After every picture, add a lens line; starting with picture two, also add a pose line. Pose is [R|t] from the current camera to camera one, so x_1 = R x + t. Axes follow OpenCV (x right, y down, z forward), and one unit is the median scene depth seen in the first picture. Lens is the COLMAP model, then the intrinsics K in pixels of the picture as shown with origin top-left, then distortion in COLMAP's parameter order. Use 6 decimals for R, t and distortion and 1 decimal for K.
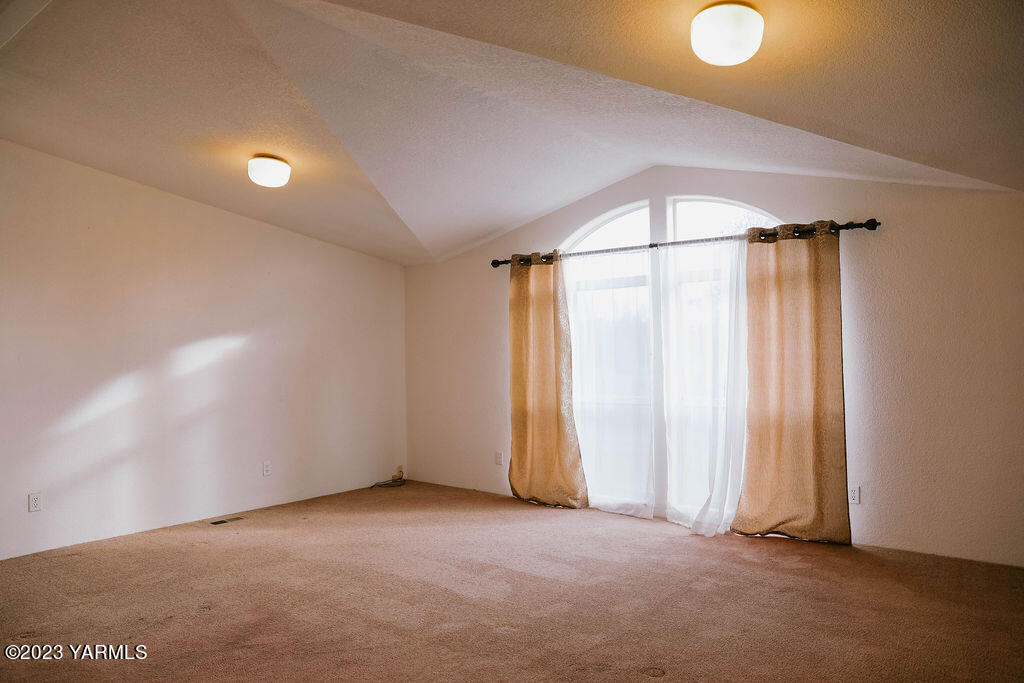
lens RADIAL K [[709.2, 0, 512.0], [0, 709.2, 341.5], [0, 0, 1]] dist [-0.004399, -0.002293]
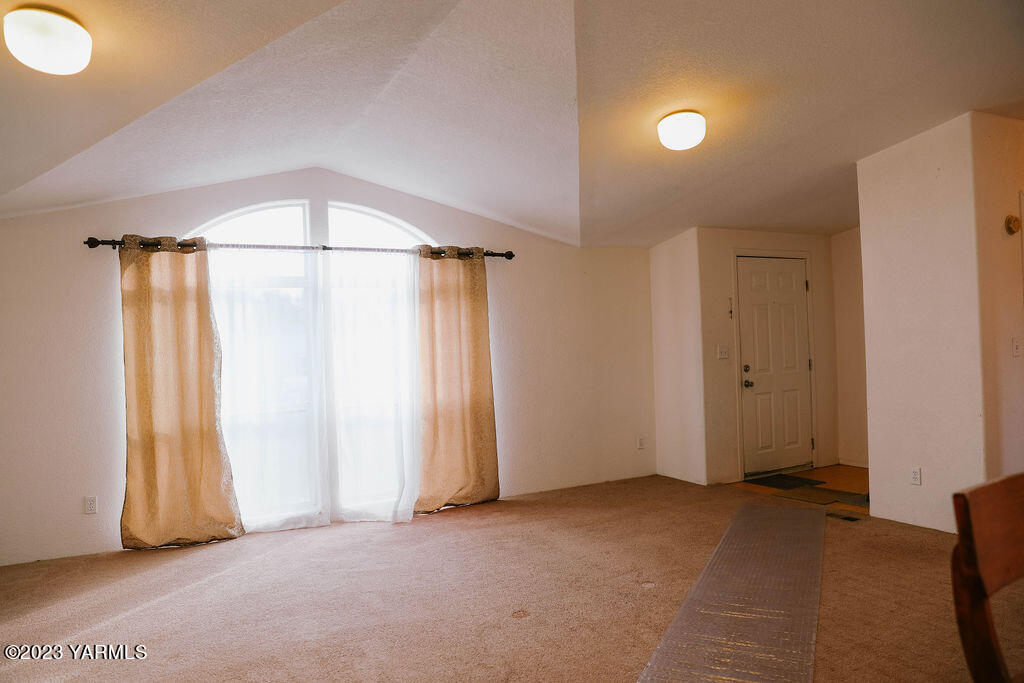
lens RADIAL K [[709.2, 0, 512.0], [0, 709.2, 341.5], [0, 0, 1]] dist [-0.004399, -0.002293]
pose [[0.470514, 0.011384, 0.882319, -0.542658], [0.020591, 0.999503, -0.023876, 0.024300], [-0.882153, 0.029402, 0.470045, 0.301043]]
